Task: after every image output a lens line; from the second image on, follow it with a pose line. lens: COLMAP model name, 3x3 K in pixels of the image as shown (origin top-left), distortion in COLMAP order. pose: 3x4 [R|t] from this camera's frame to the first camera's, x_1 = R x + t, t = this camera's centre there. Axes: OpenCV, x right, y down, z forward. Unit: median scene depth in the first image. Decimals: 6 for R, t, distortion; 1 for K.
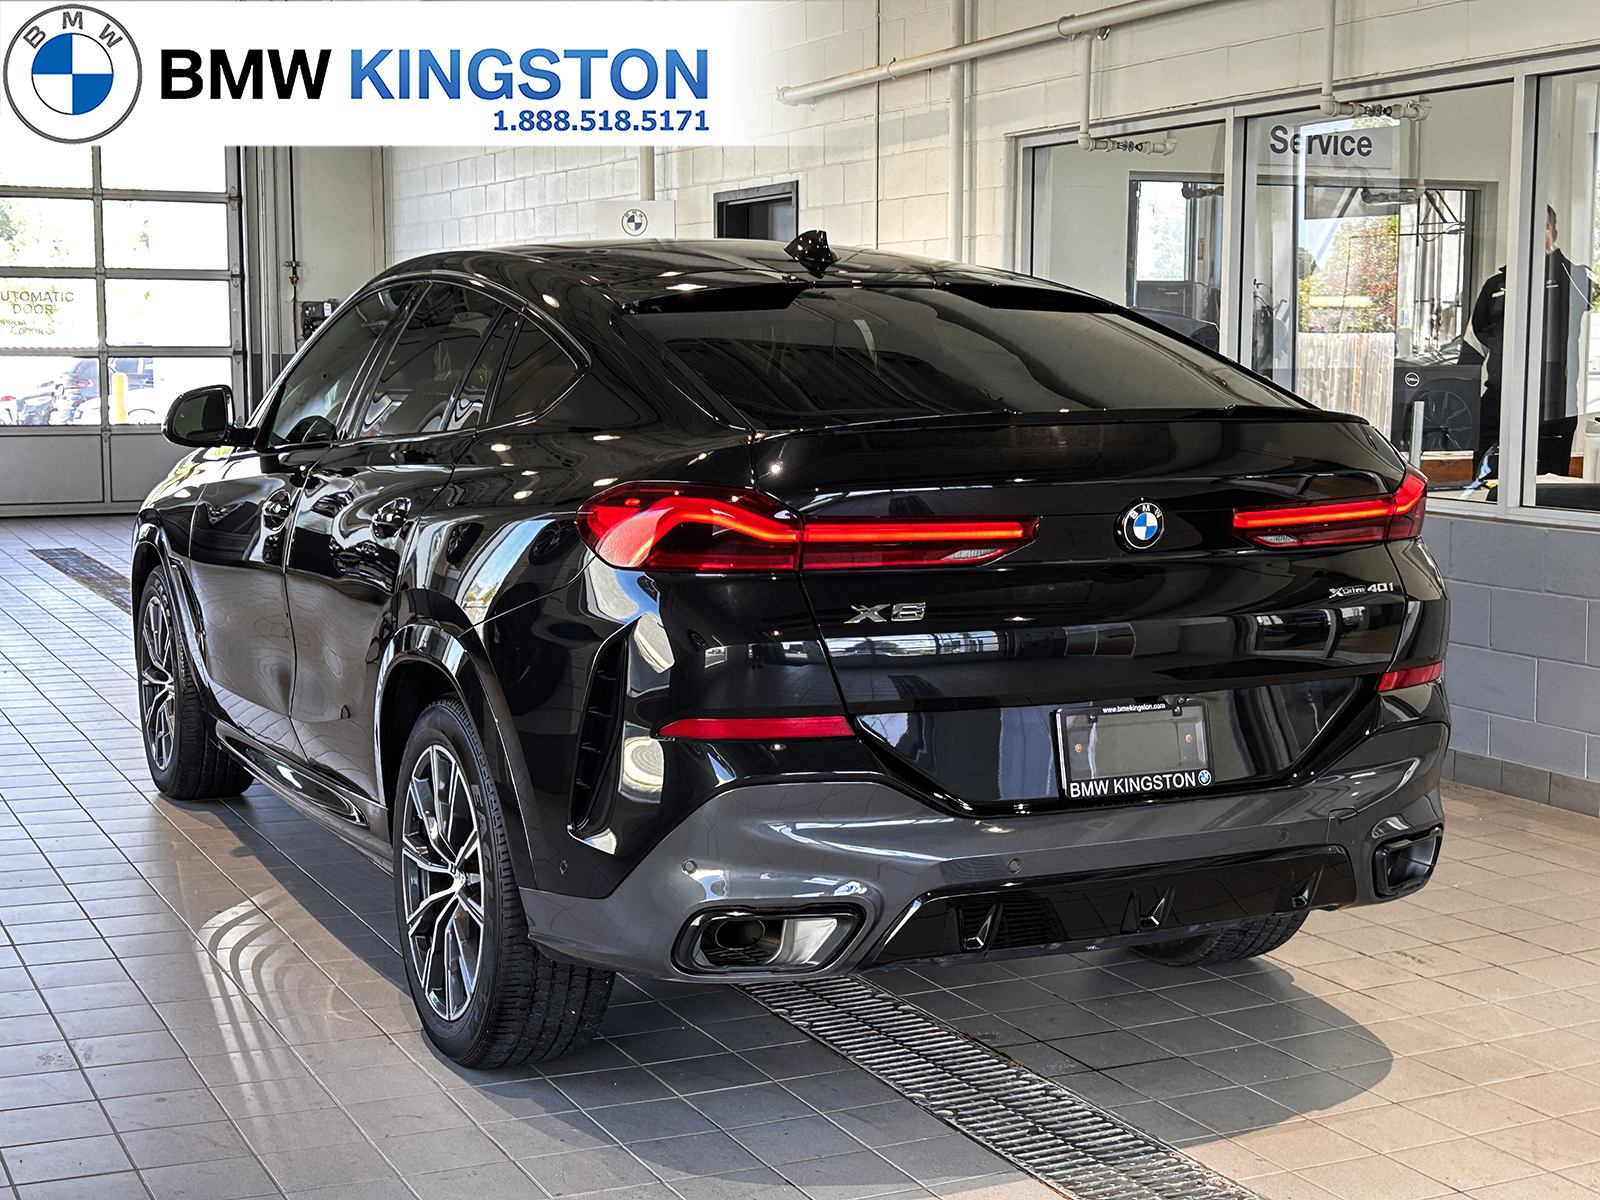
lens RADIAL K [[2286.9, 0, 785.8], [0, 2286.9, 613.8], [0, 0, 1]] dist [0.081320, 0.000000]
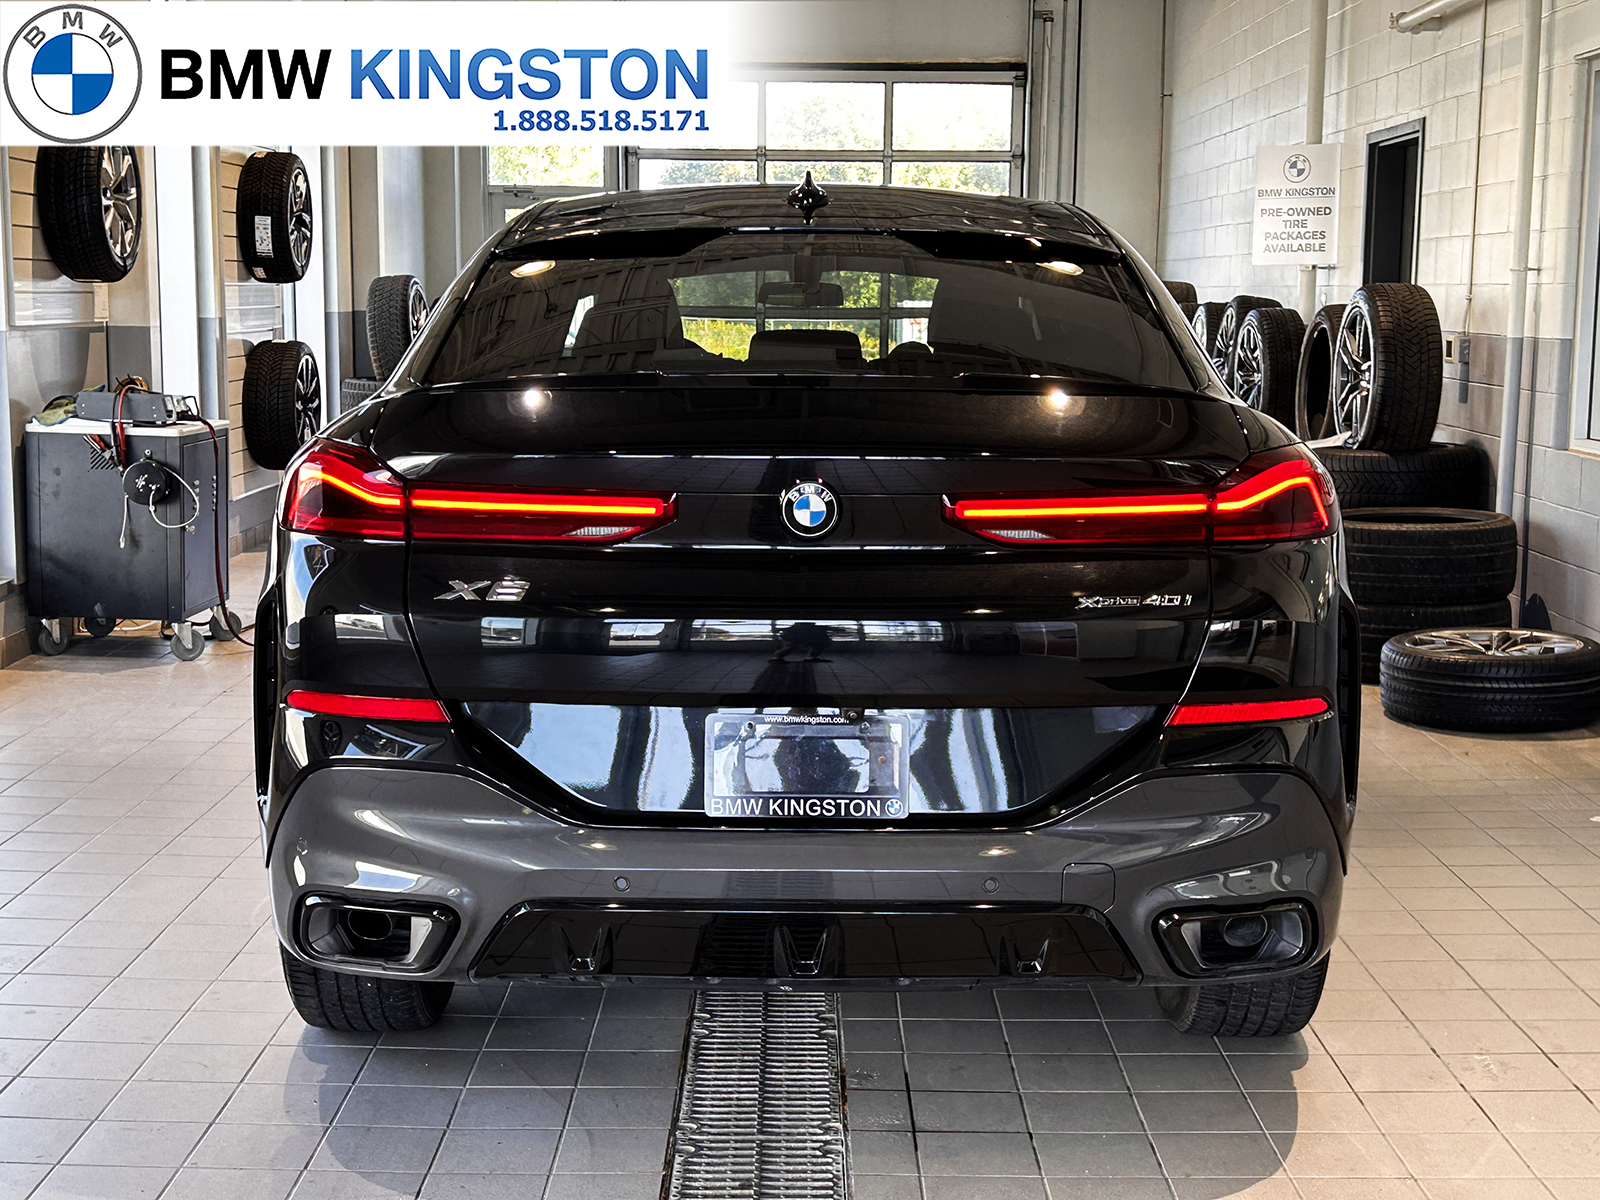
lens RADIAL K [[2286.9, 0, 795.9], [0, 2286.9, 603.4], [0, 0, 1]] dist [0.081320, 0.000000]
pose [[0.899957, 0.063880, -0.431273, 0.268782], [-0.057837, 0.997957, 0.027126, -0.013469], [0.432125, 0.000532, 0.901814, 0.112328]]
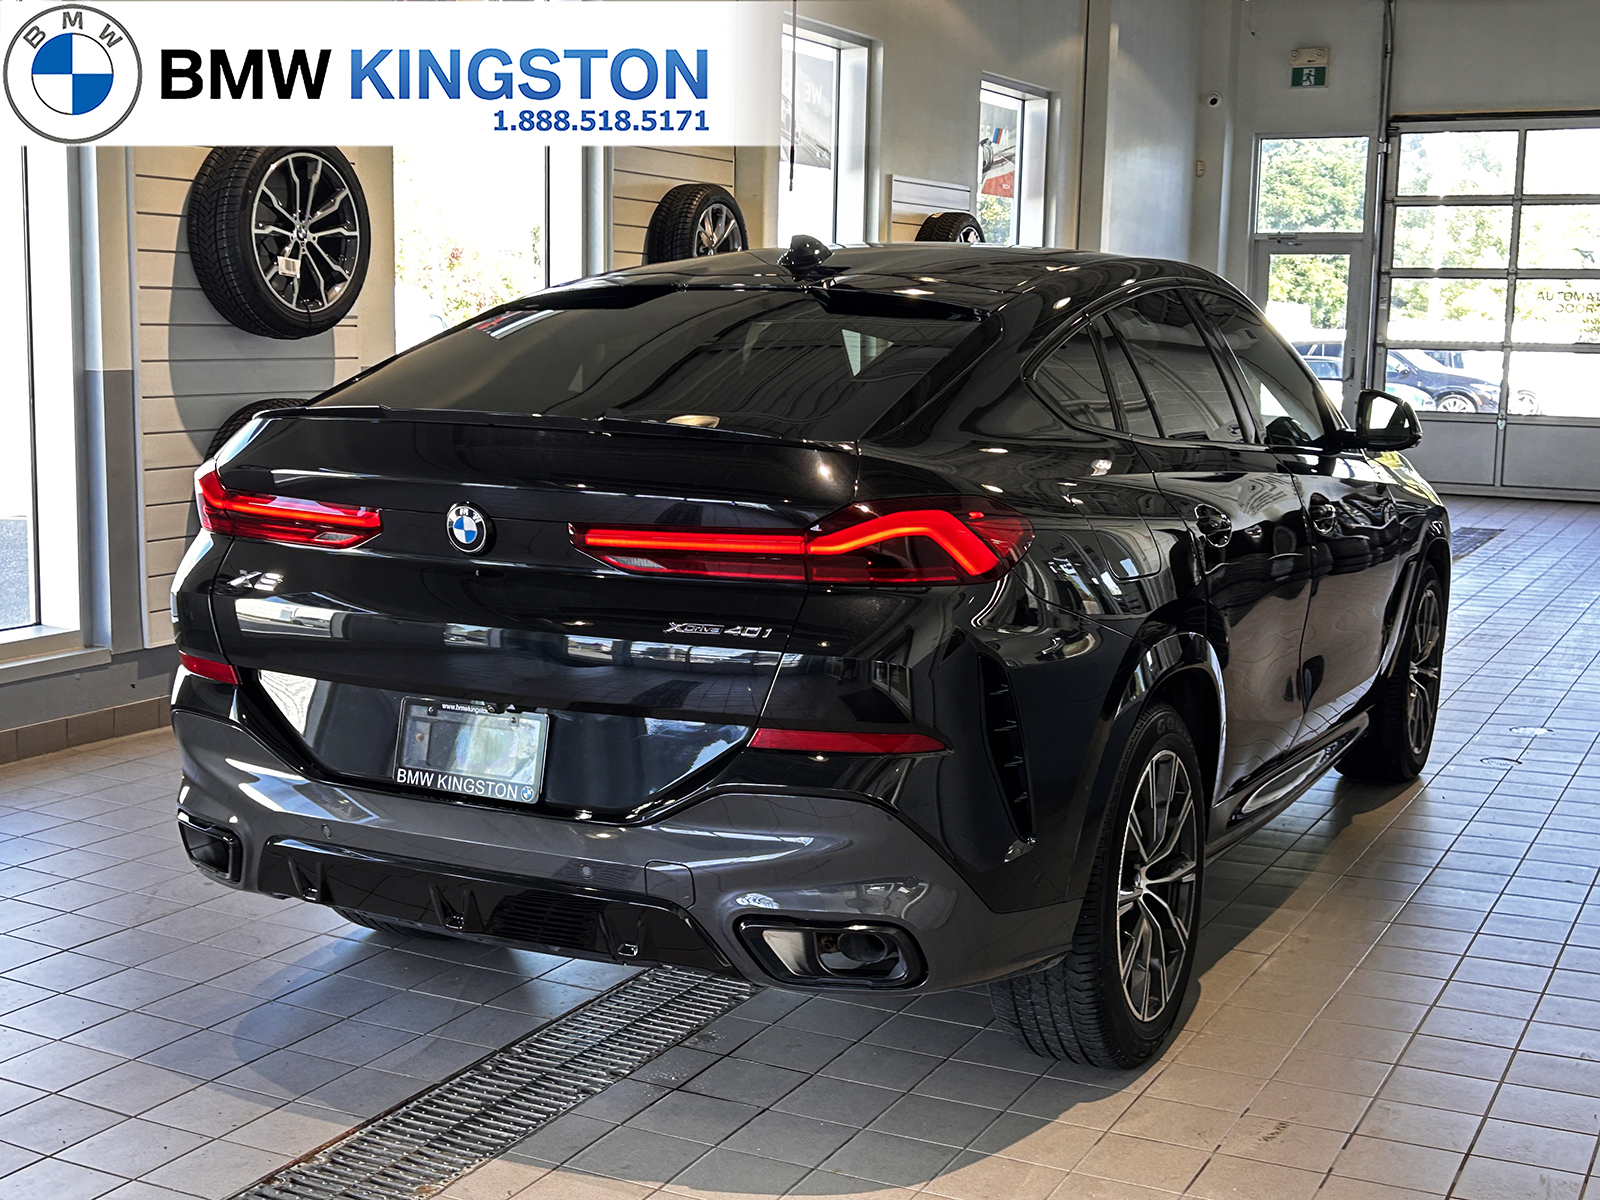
lens RADIAL K [[2014.1, 0, 794.8], [0, 2014.1, 598.7], [0, 0, 1]] dist [0.075992, 0.000000]
pose [[0.602419, 0.120646, -0.789009, 0.482336], [-0.111351, 0.991547, 0.066598, -0.042500], [0.790375, 0.047737, 0.610761, 0.294013]]
